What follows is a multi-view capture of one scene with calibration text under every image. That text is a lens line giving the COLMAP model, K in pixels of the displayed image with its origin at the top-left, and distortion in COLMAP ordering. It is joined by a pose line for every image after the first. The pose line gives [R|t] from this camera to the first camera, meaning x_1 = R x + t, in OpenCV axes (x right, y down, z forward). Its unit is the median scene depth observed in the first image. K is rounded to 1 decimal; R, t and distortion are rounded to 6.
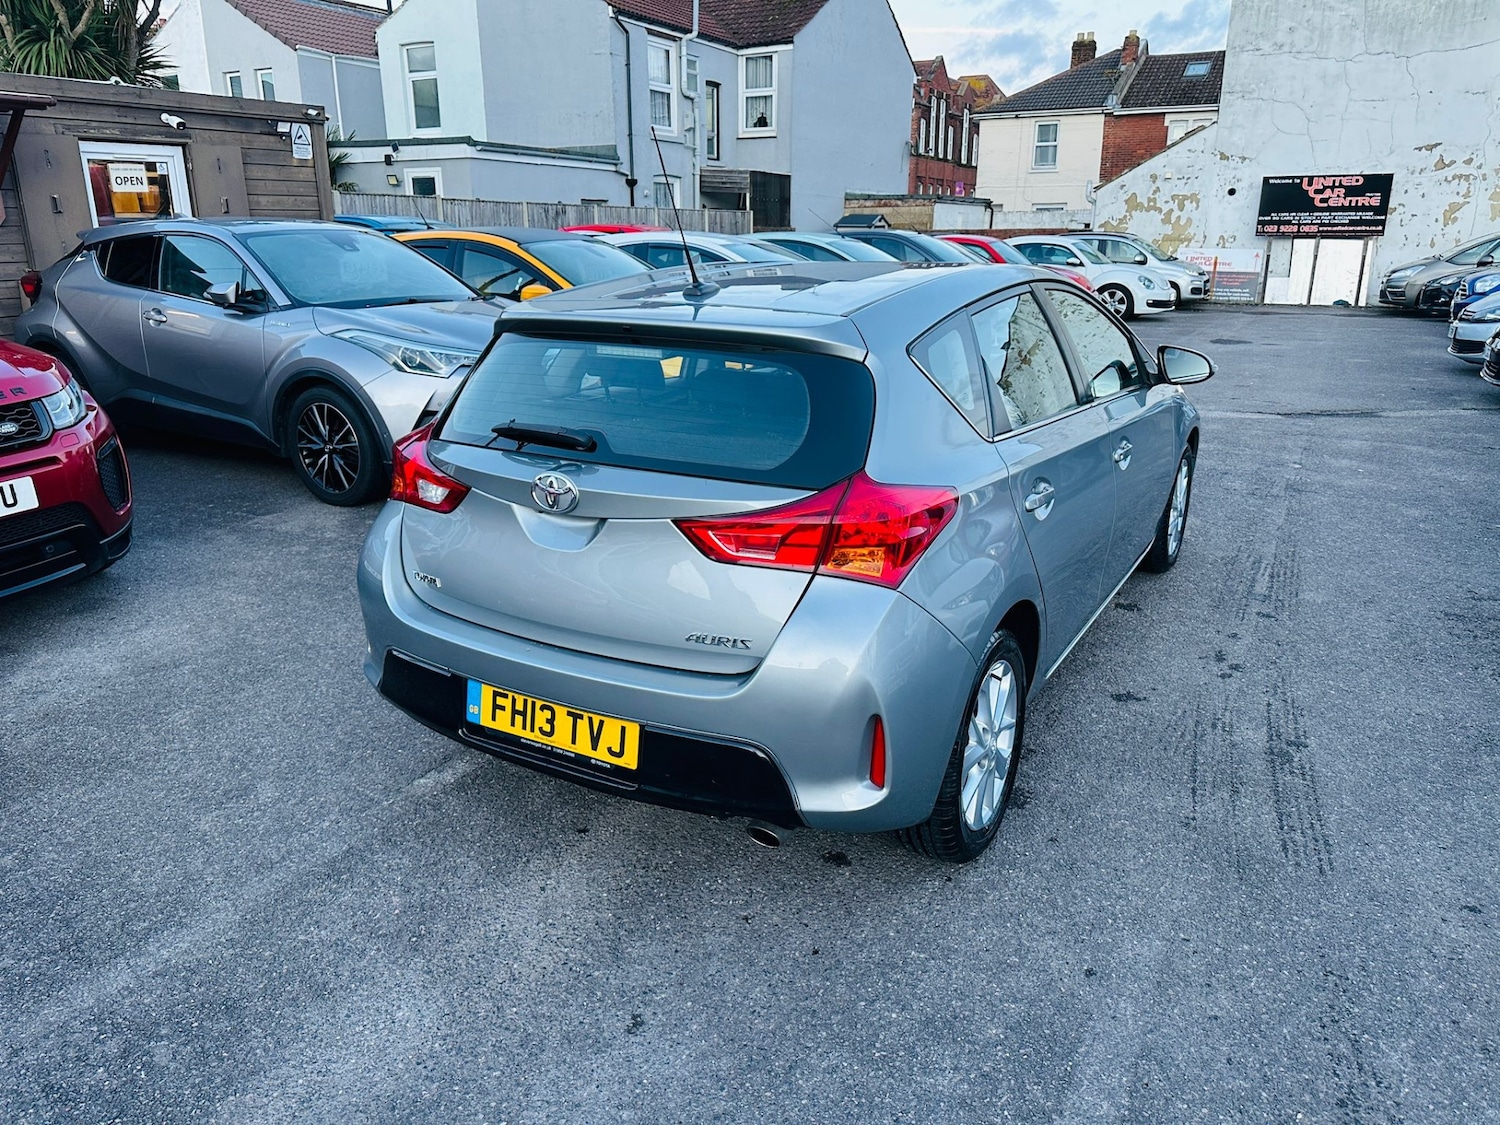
lens RADIAL K [[1061.0, 0, 773.2], [0, 1061.0, 561.2], [0, 0, 1]] dist [0.043181, -0.049850]
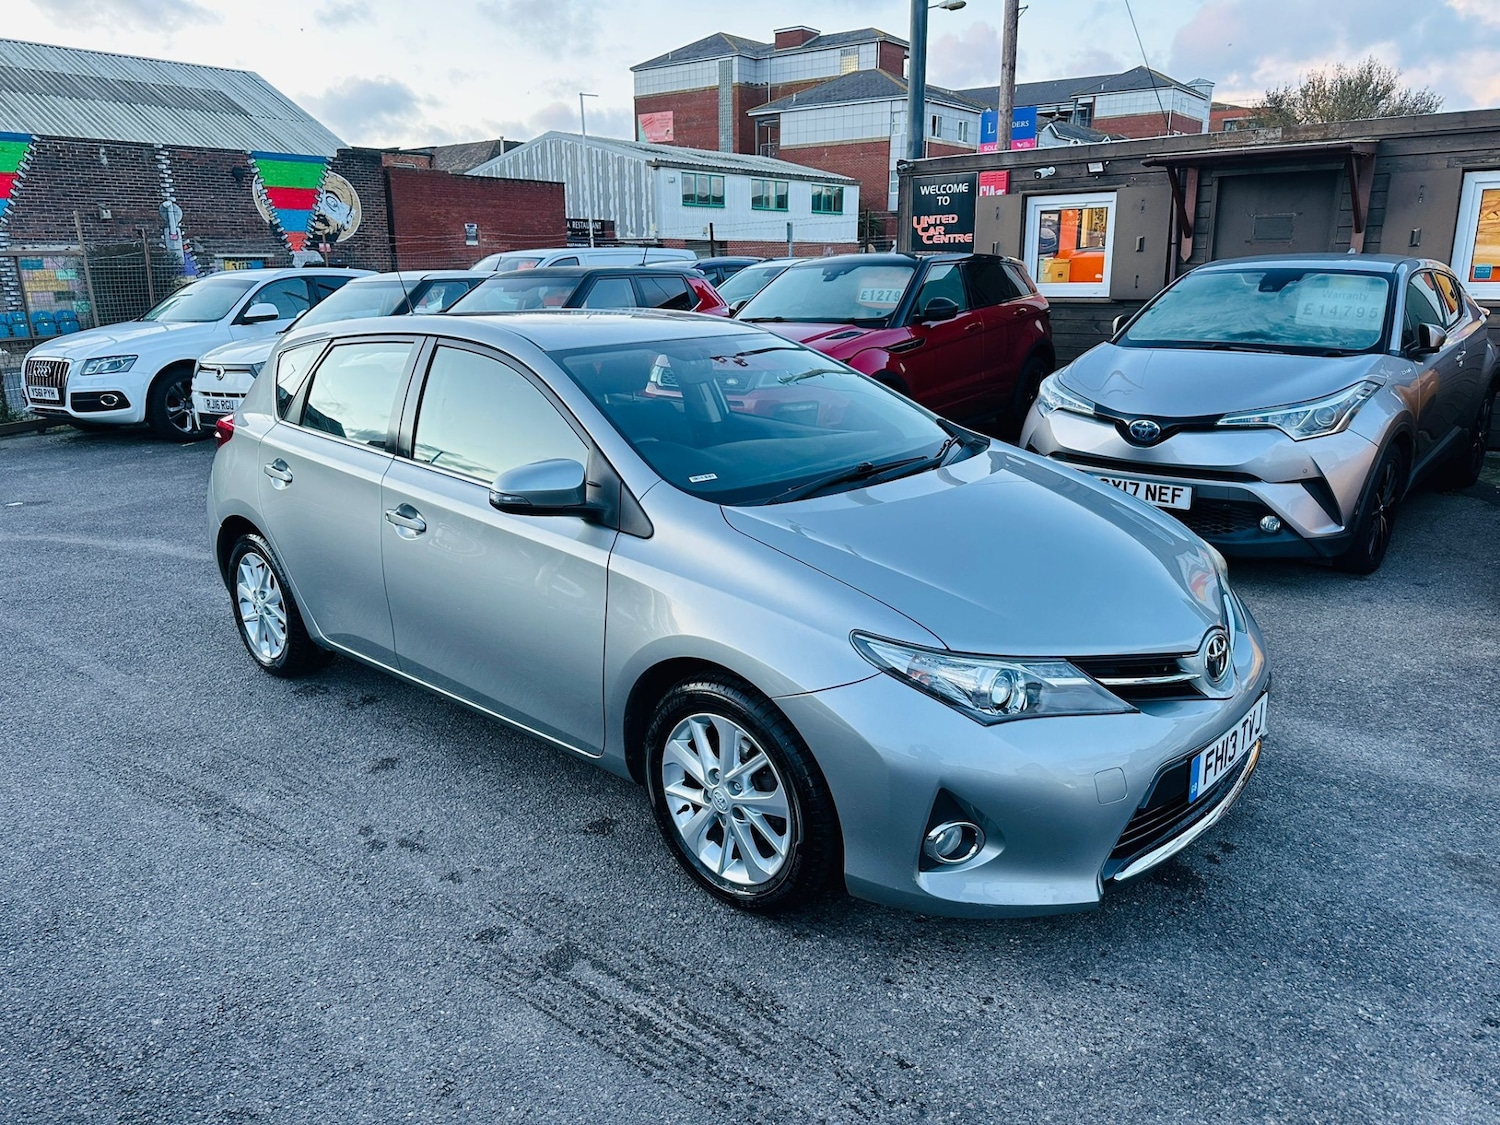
lens RADIAL K [[1075.6, 0, 738.7], [0, 1075.6, 562.4], [0, 0, 1]] dist [0.044737, -0.052606]
pose [[-0.234837, 0.263297, -0.935696, 0.201762], [-0.276843, 0.904632, 0.324036, -0.079830], [0.931778, 0.335136, -0.139549, 0.245576]]
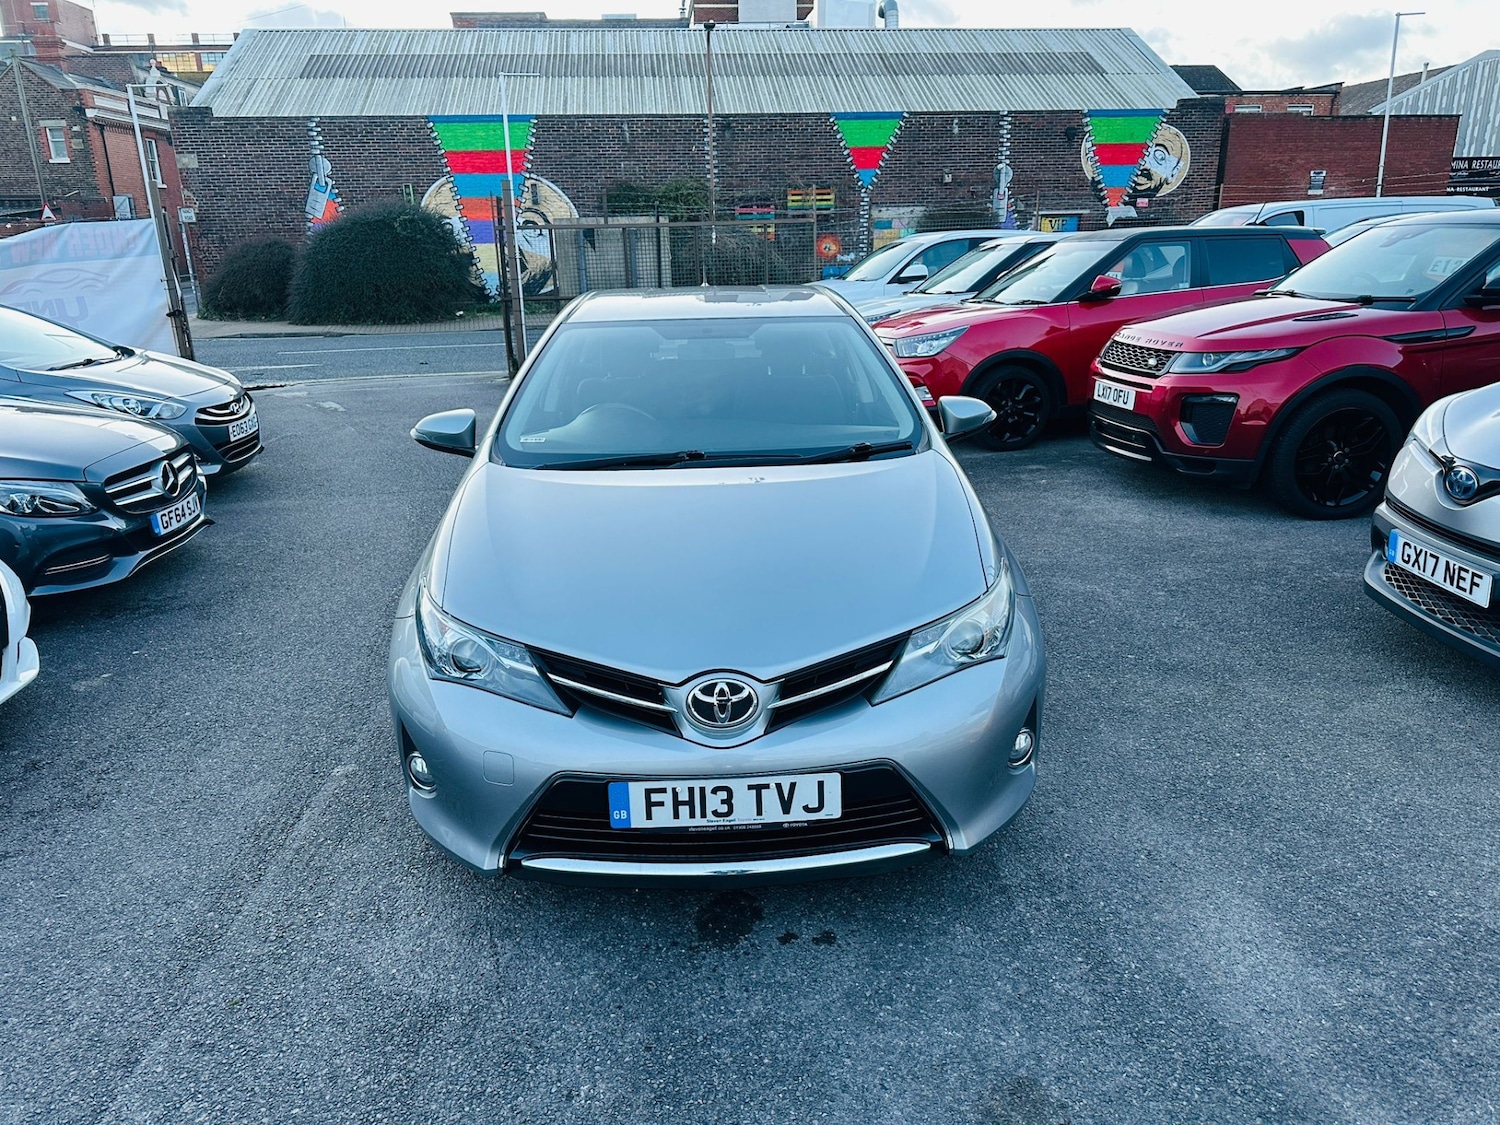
lens RADIAL K [[1075.6, 0, 738.7], [0, 1075.6, 562.4], [0, 0, 1]] dist [0.044737, -0.052606]
pose [[-0.856969, 0.169579, -0.486670, 0.124808], [-0.132674, 0.839896, 0.526282, -0.118738], [0.497999, 0.515576, -0.697266, 0.359009]]
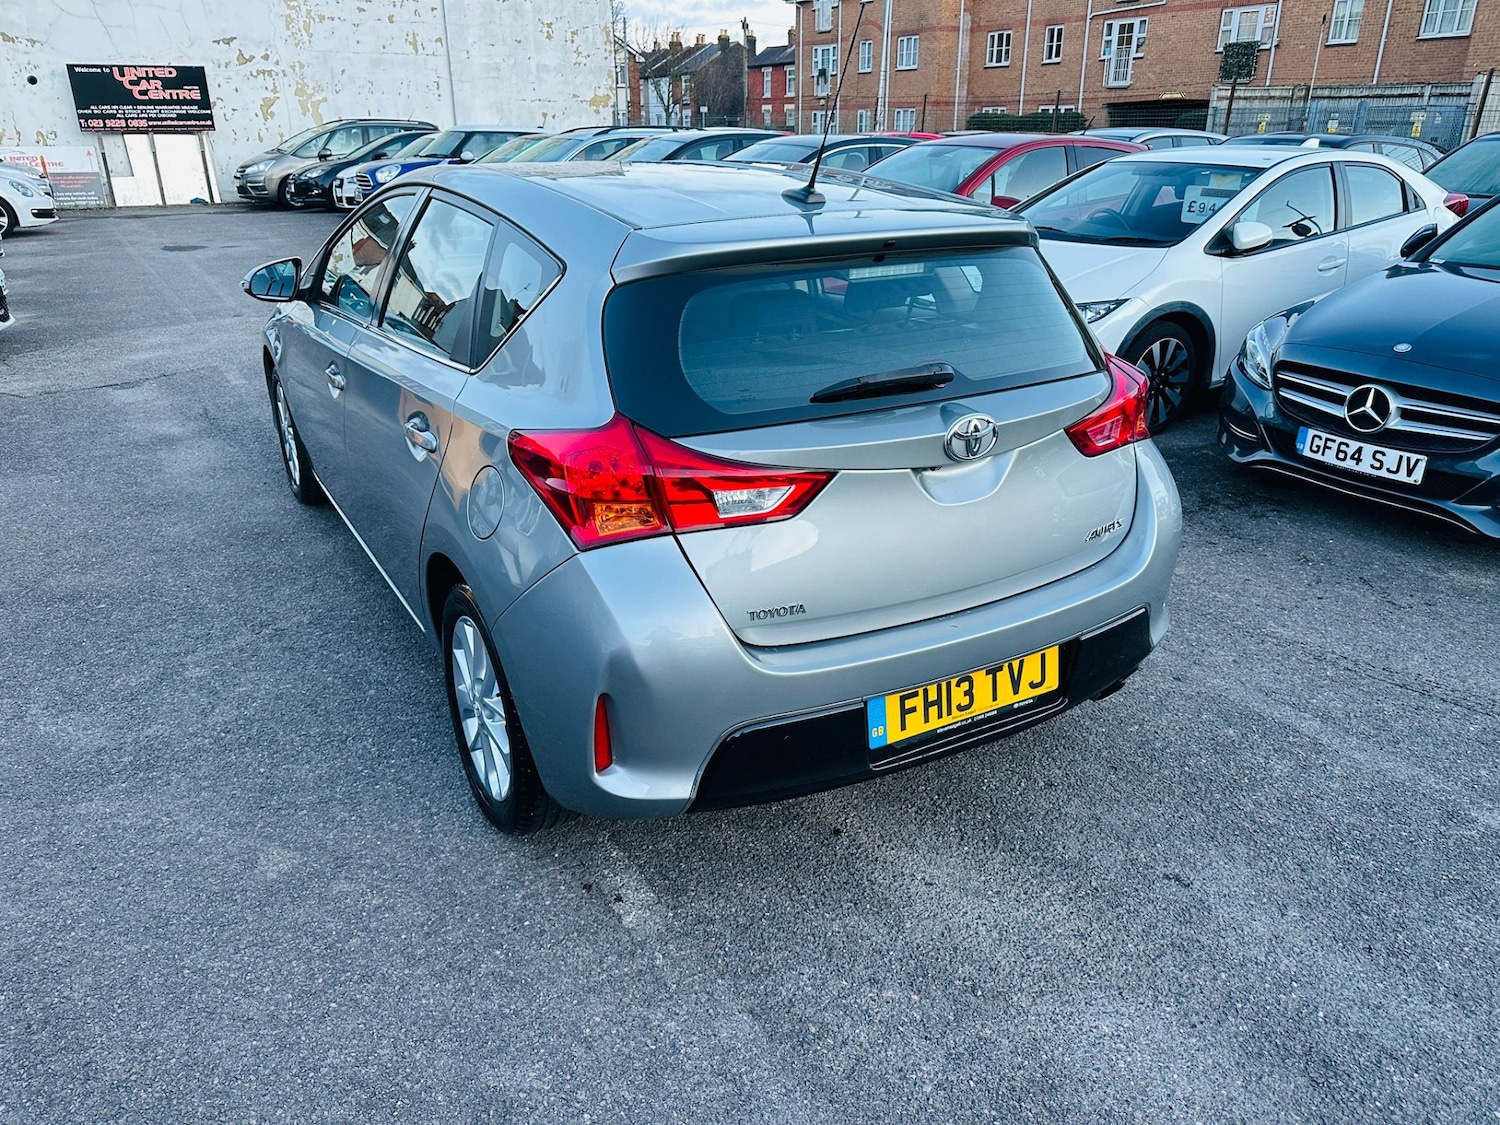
lens RADIAL K [[1066.3, 0, 747.7], [0, 1066.3, 546.2], [0, 0, 1]] dist [0.031428, -0.028951]
pose [[0.506701, -0.318399, 0.801172, -0.118417], [0.258095, 0.942704, 0.211414, -0.024557], [-0.822582, 0.099655, 0.559846, 0.076073]]
